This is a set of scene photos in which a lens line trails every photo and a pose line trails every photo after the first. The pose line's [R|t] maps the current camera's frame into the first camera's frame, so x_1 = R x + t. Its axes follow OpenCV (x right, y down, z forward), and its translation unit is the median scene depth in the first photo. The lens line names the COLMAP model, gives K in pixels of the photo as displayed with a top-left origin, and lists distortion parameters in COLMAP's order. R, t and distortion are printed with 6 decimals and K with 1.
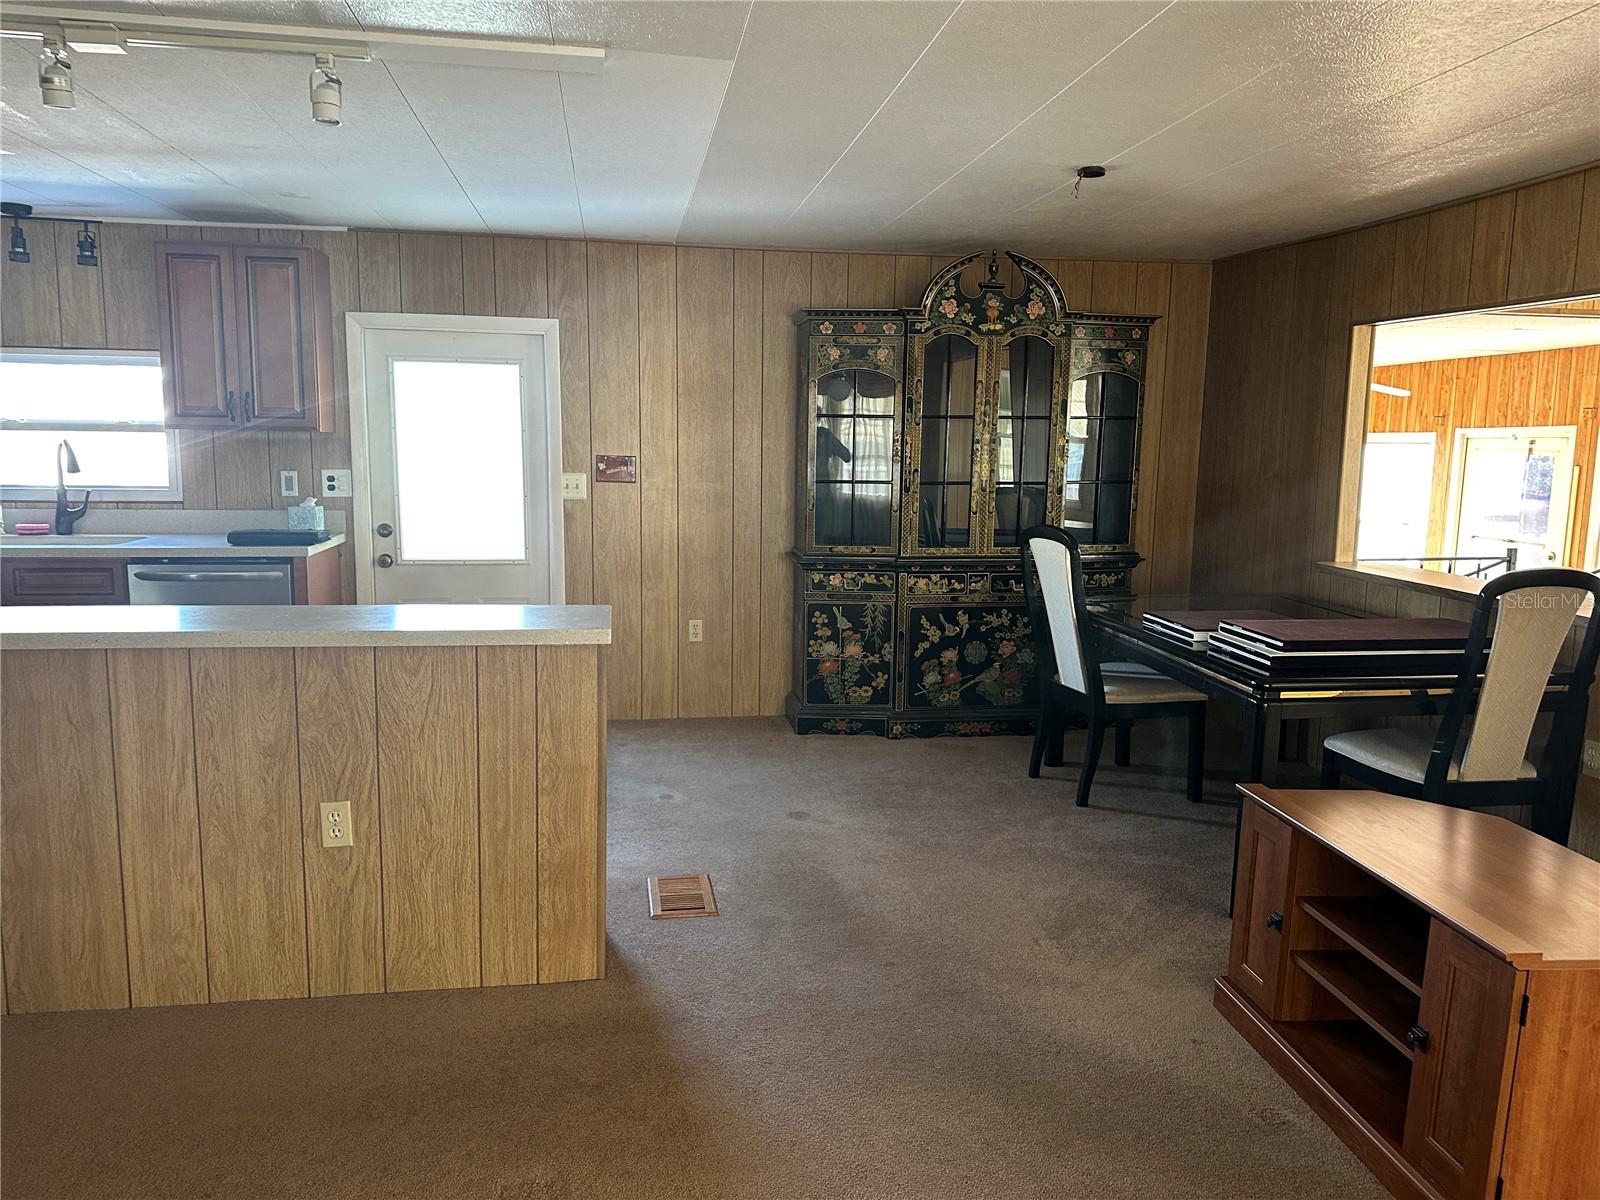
lens RADIAL K [[1160.6, 0, 804.3], [0, 1160.6, 598.3], [0, 0, 1]] dist [0.084134, -0.131290]
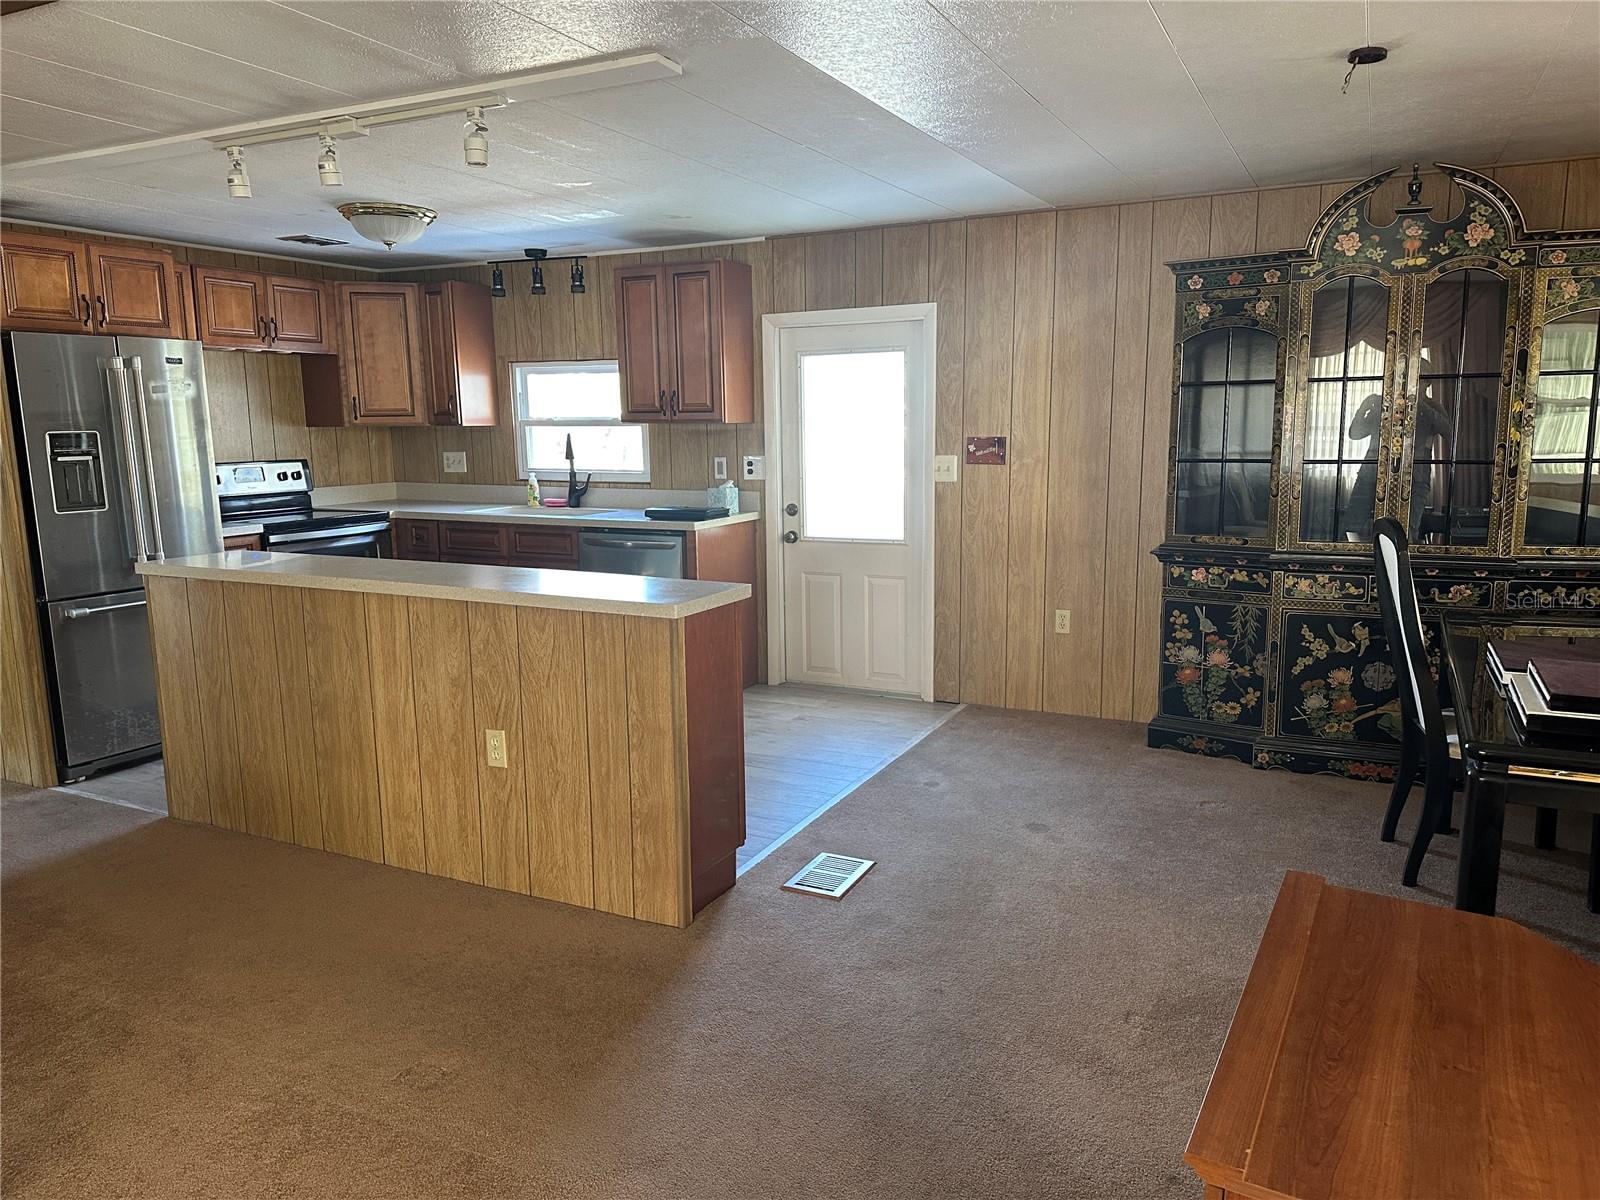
lens RADIAL K [[1147.8, 0, 750.8], [0, 1147.8, 604.1], [0, 0, 1]] dist [0.125147, -0.172711]
pose [[0.799757, 0.069659, -0.596268, 0.284771], [-0.056038, 0.997571, 0.041379, -0.011907], [0.597702, 0.000321, 0.801718, 0.106290]]
